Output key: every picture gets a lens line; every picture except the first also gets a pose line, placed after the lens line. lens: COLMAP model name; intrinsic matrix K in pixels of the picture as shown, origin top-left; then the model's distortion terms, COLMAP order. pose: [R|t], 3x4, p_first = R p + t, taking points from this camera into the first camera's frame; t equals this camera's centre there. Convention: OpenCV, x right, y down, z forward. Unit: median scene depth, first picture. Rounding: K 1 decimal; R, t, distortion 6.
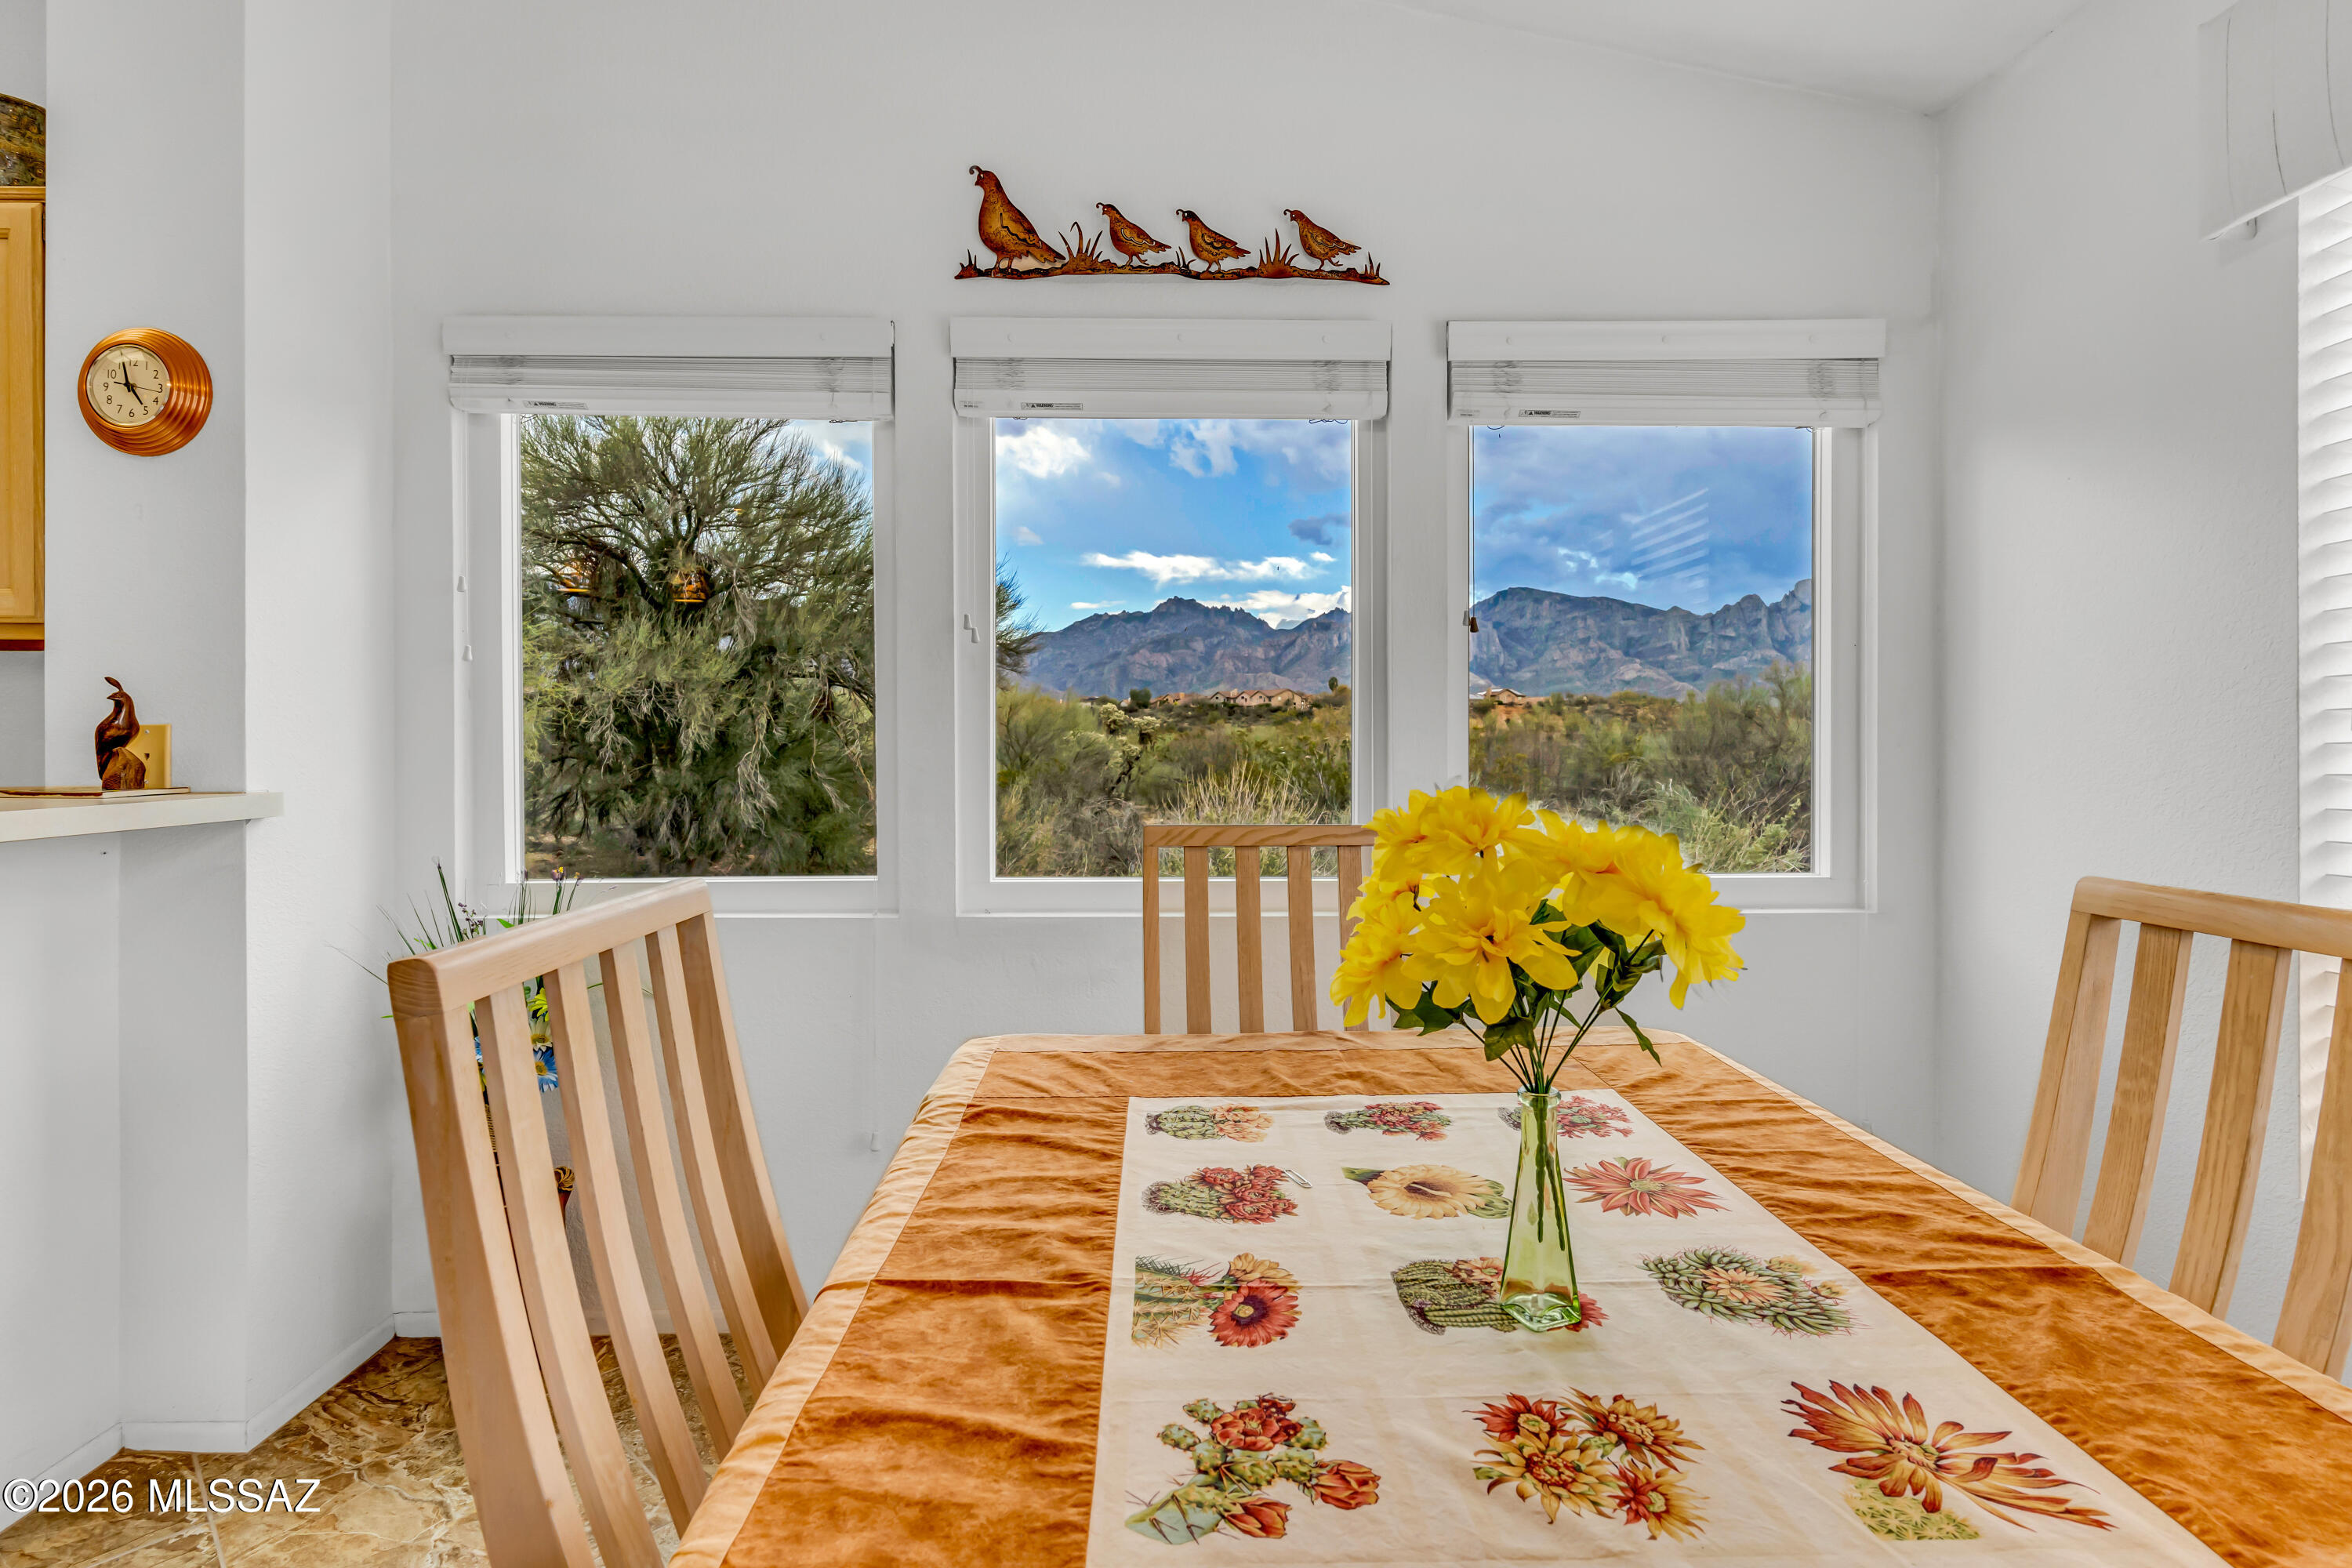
lens RADIAL K [[1131.1, 0, 1177.4], [0, 1131.1, 751.4], [0, 0, 1]] dist [0.001344, -0.000281]
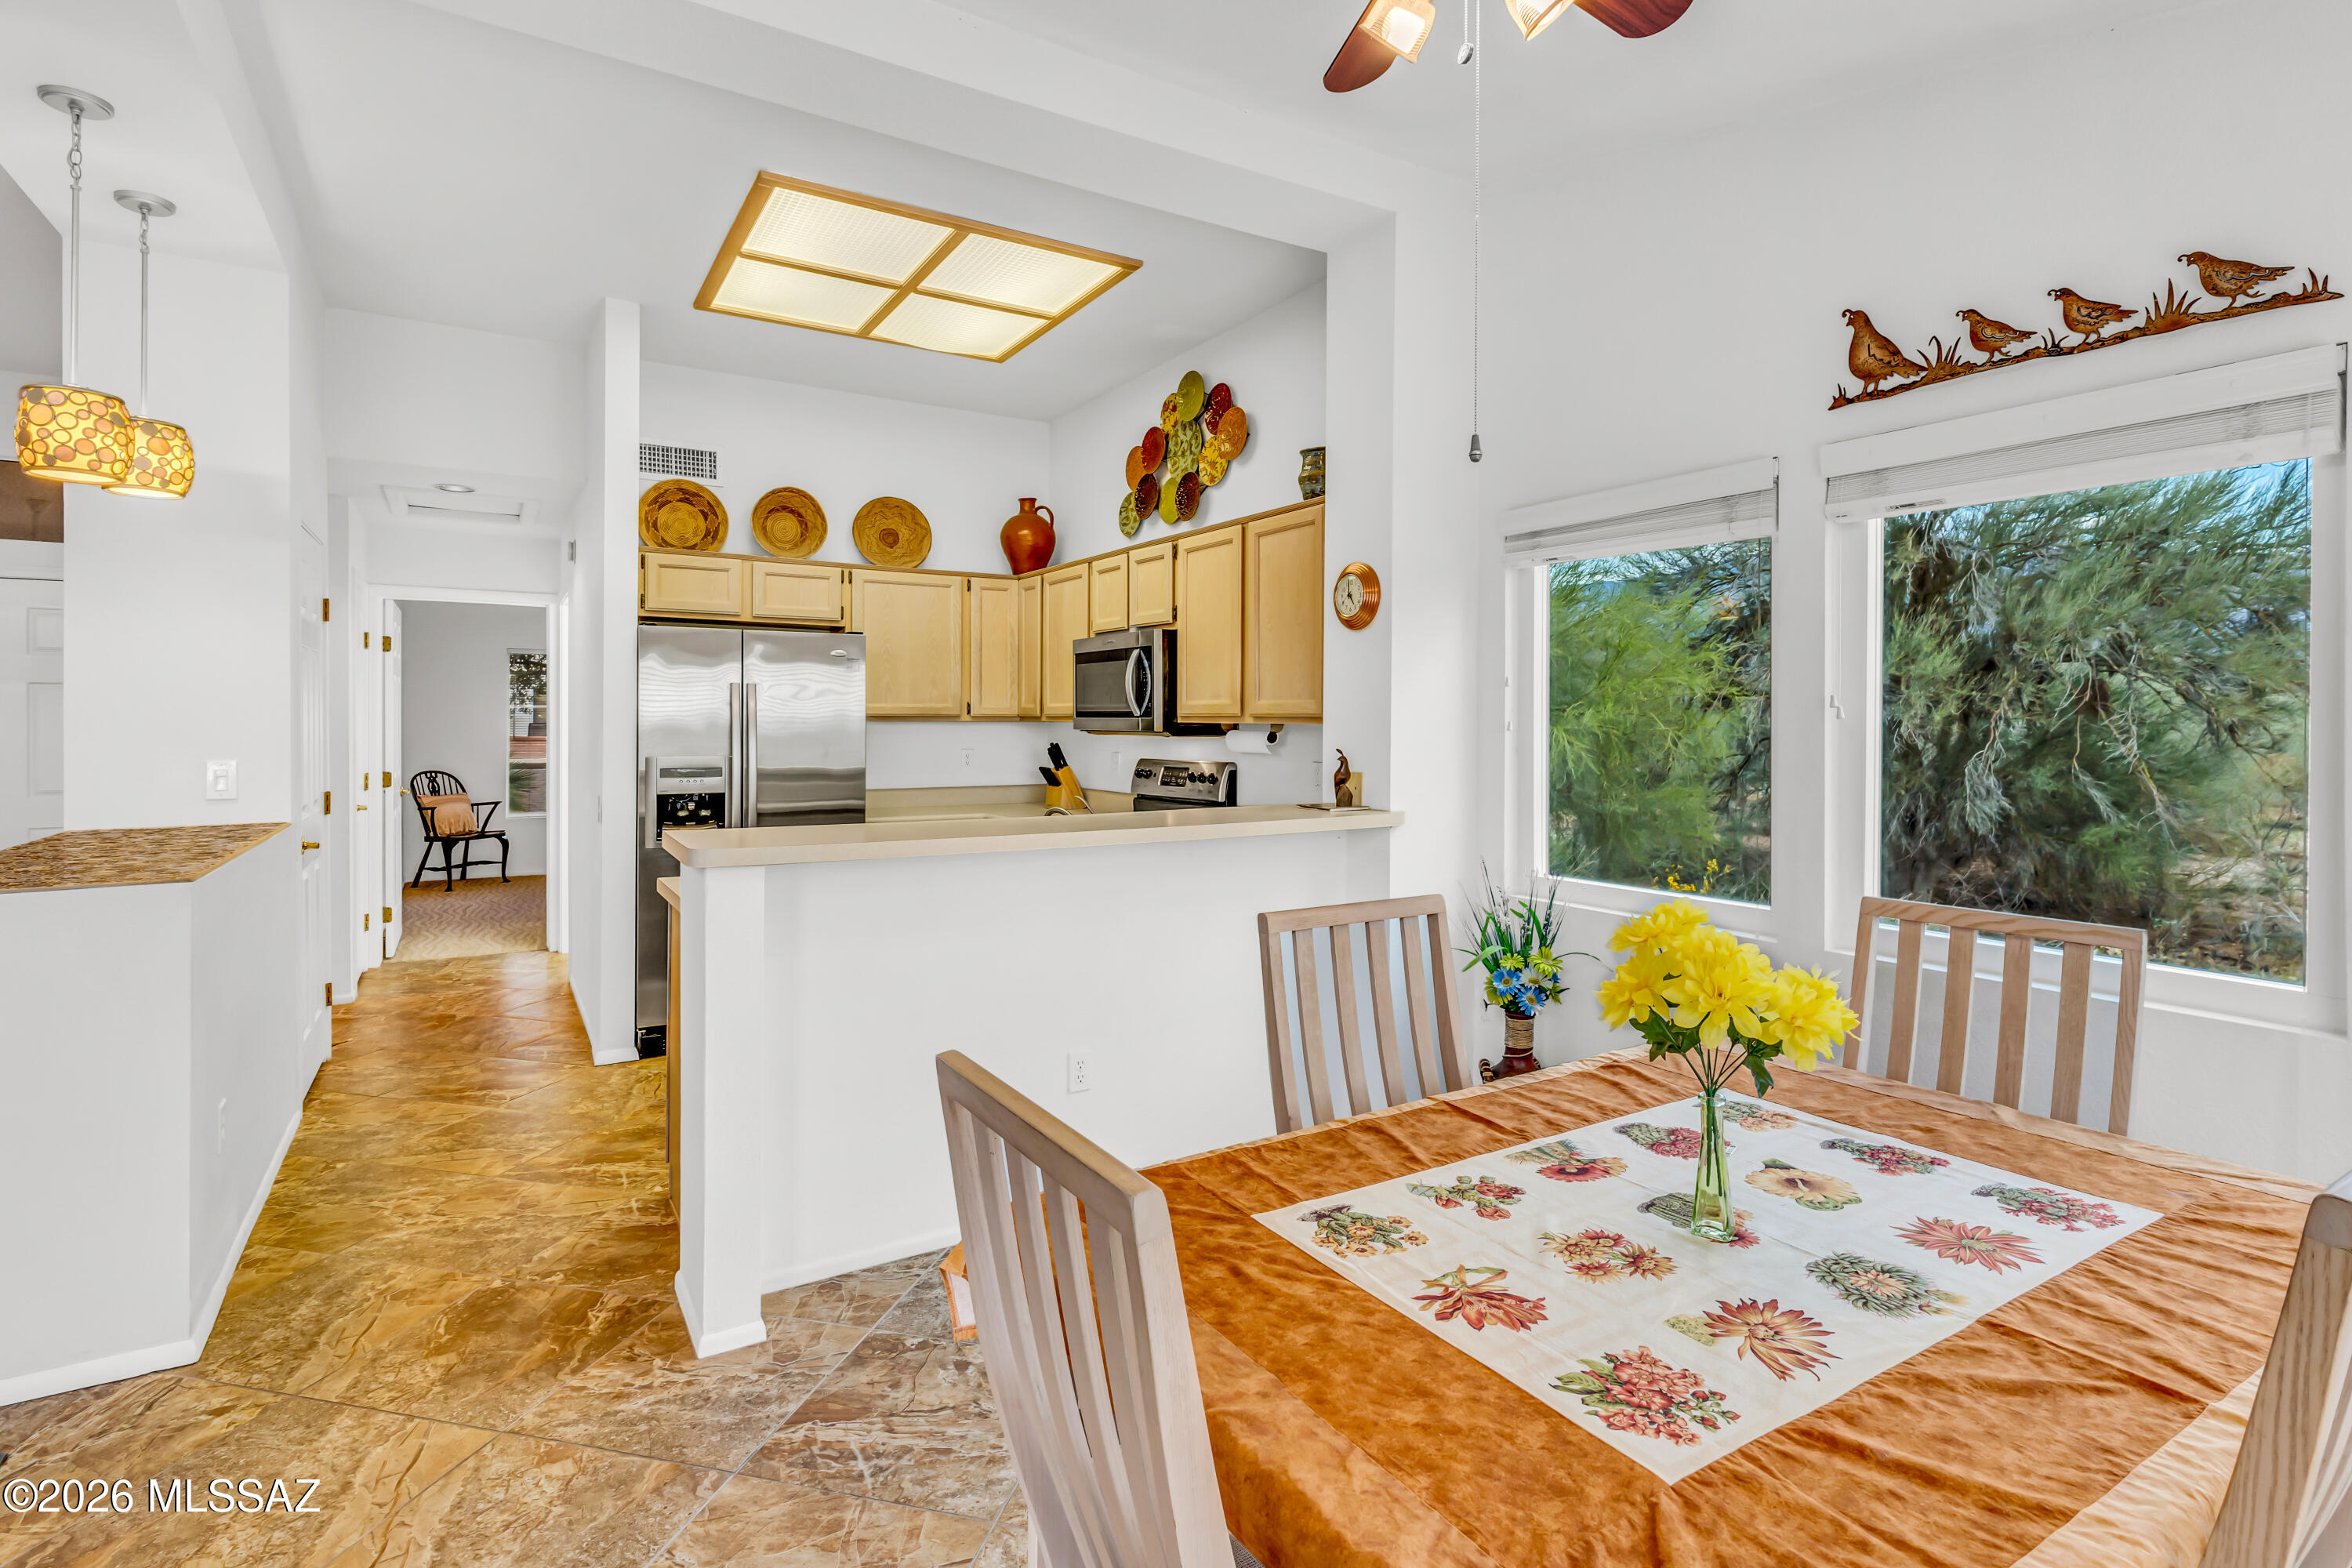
lens RADIAL K [[1143.7, 0, 1176.3], [0, 1143.7, 728.9], [0, 0, 1]] dist [0.003114, -0.000225]
pose [[0.504461, 0.008641, -0.863391, 0.603190], [-0.008217, 0.999953, 0.005206, -0.105284], [0.863395, 0.004468, 0.504509, -0.230096]]
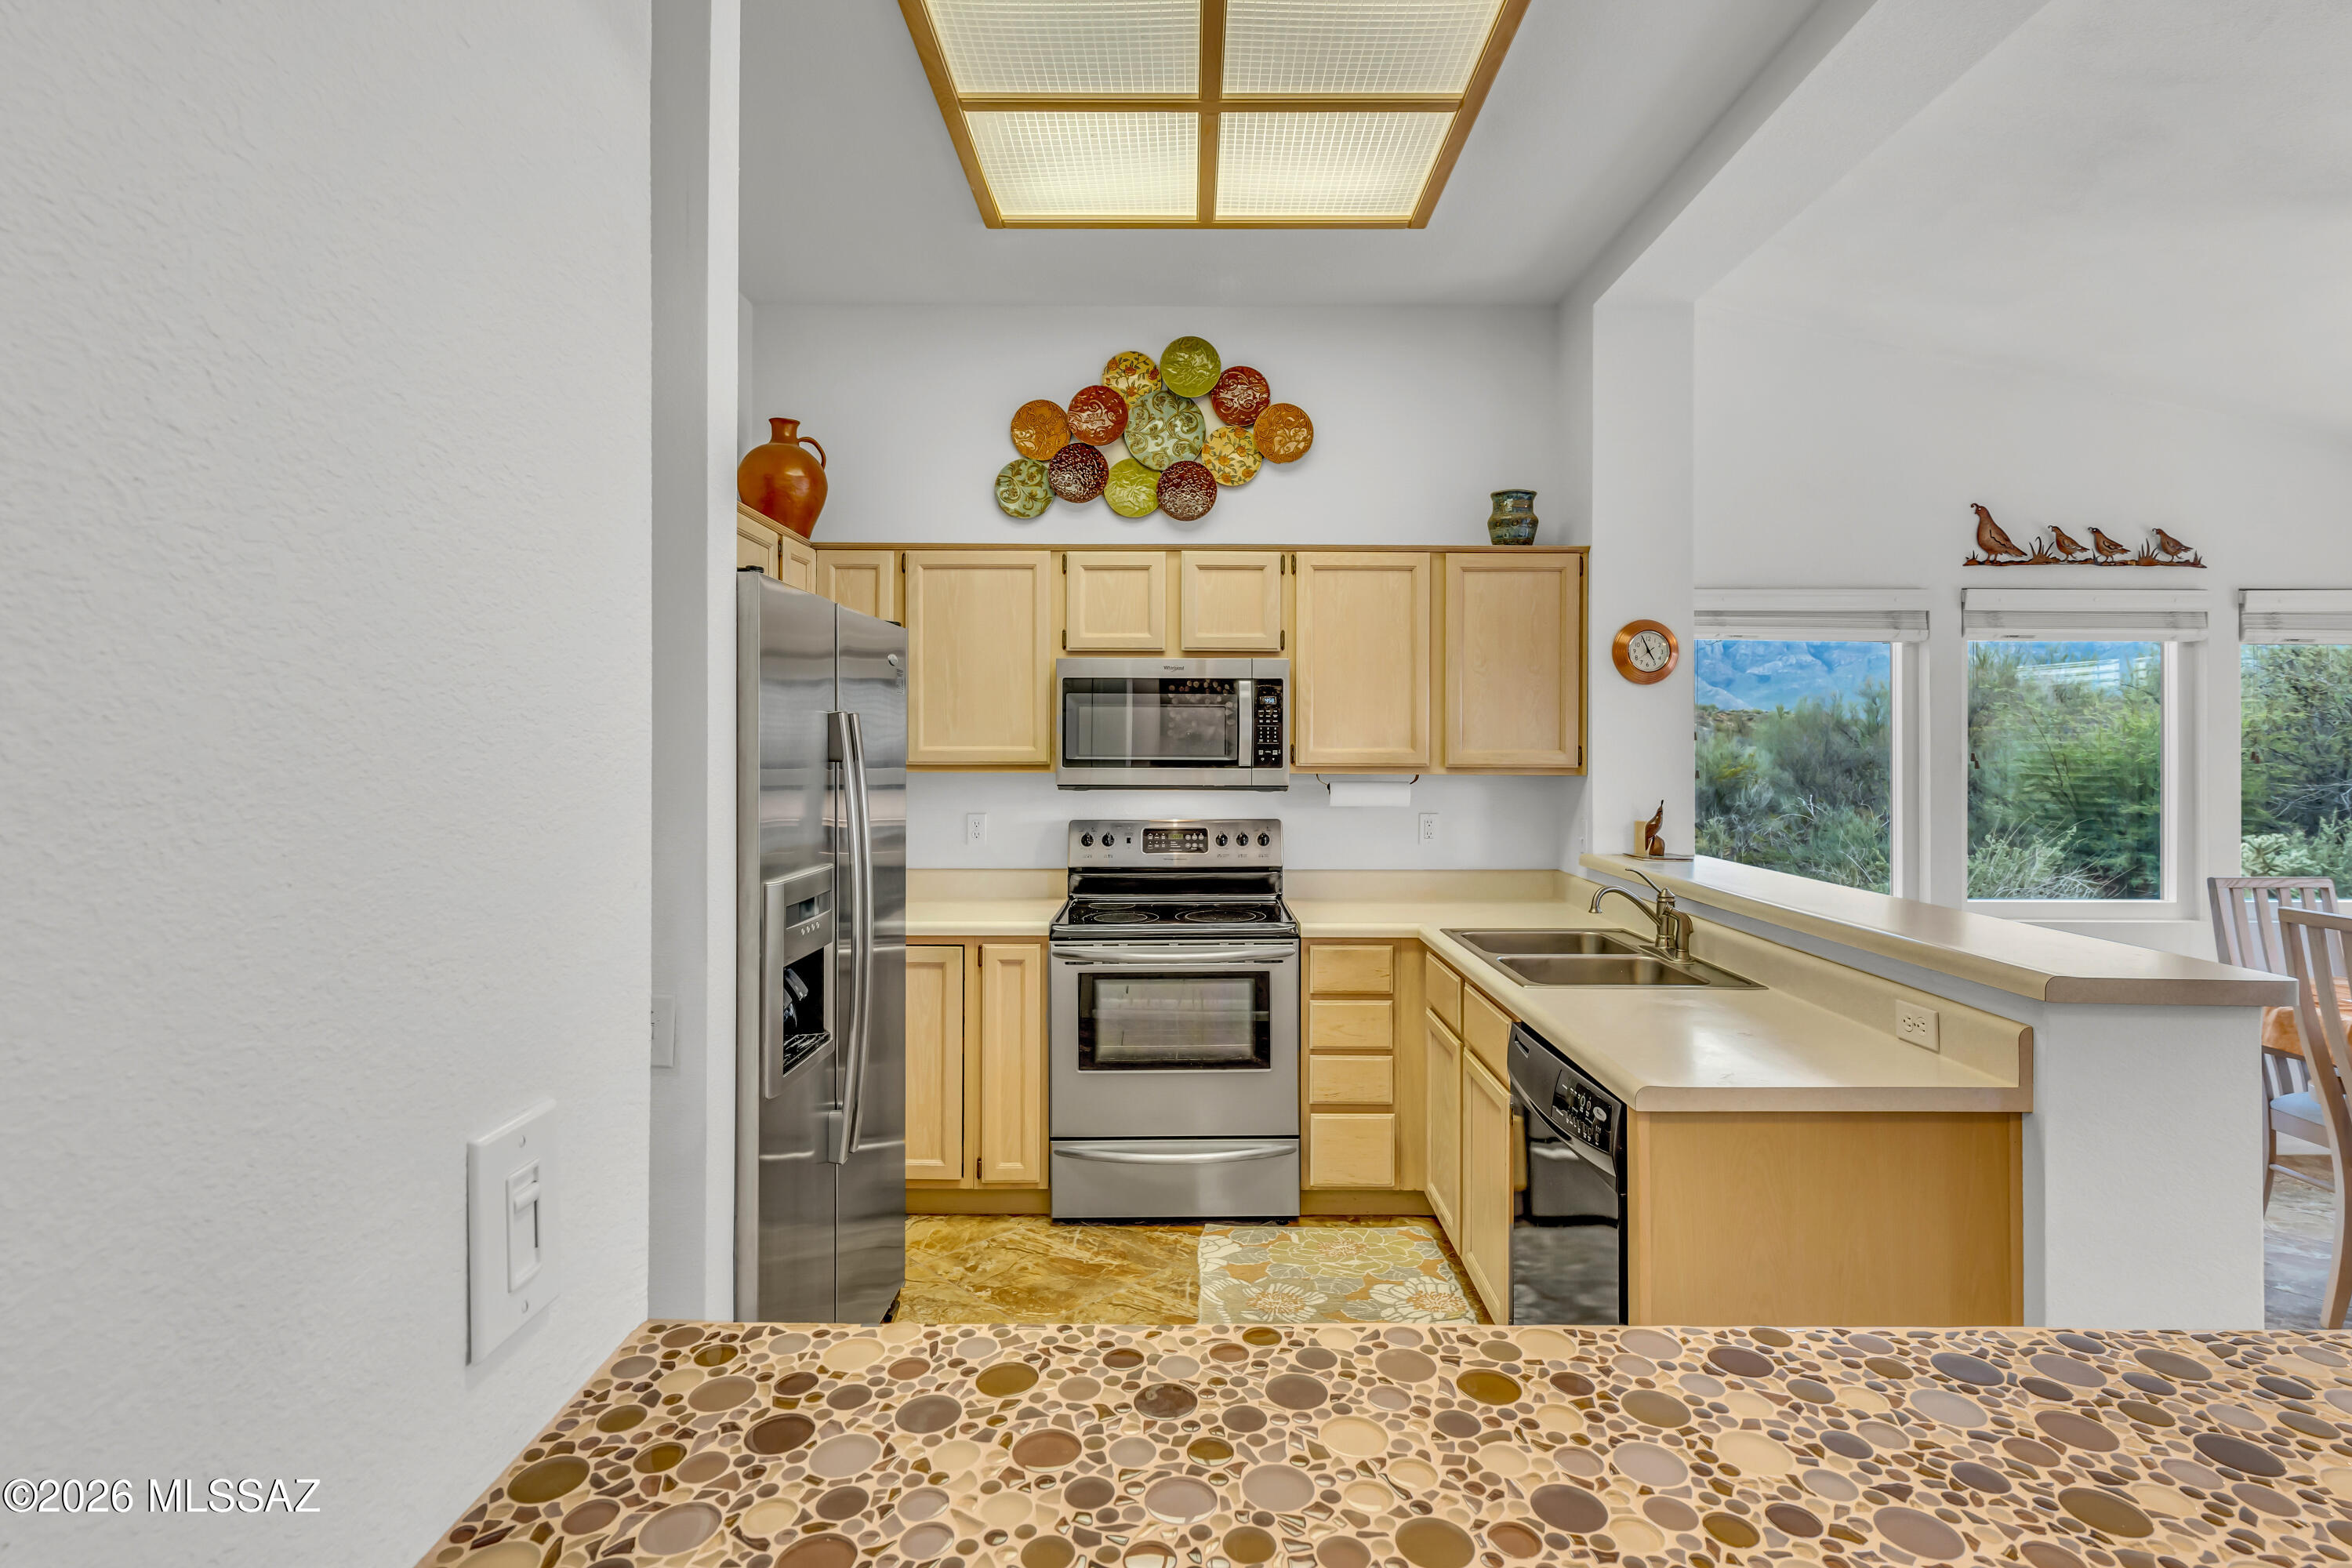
lens RADIAL K [[1131.1, 0, 1177.4], [0, 1131.1, 751.4], [0, 0, 1]] dist [0.001344, -0.000281]
pose [[0.999846, 0.001770, -0.017454, -1.727159], [-0.001817, 0.999995, -0.002662, -0.141280], [0.017449, 0.002694, 0.999844, -1.002427]]
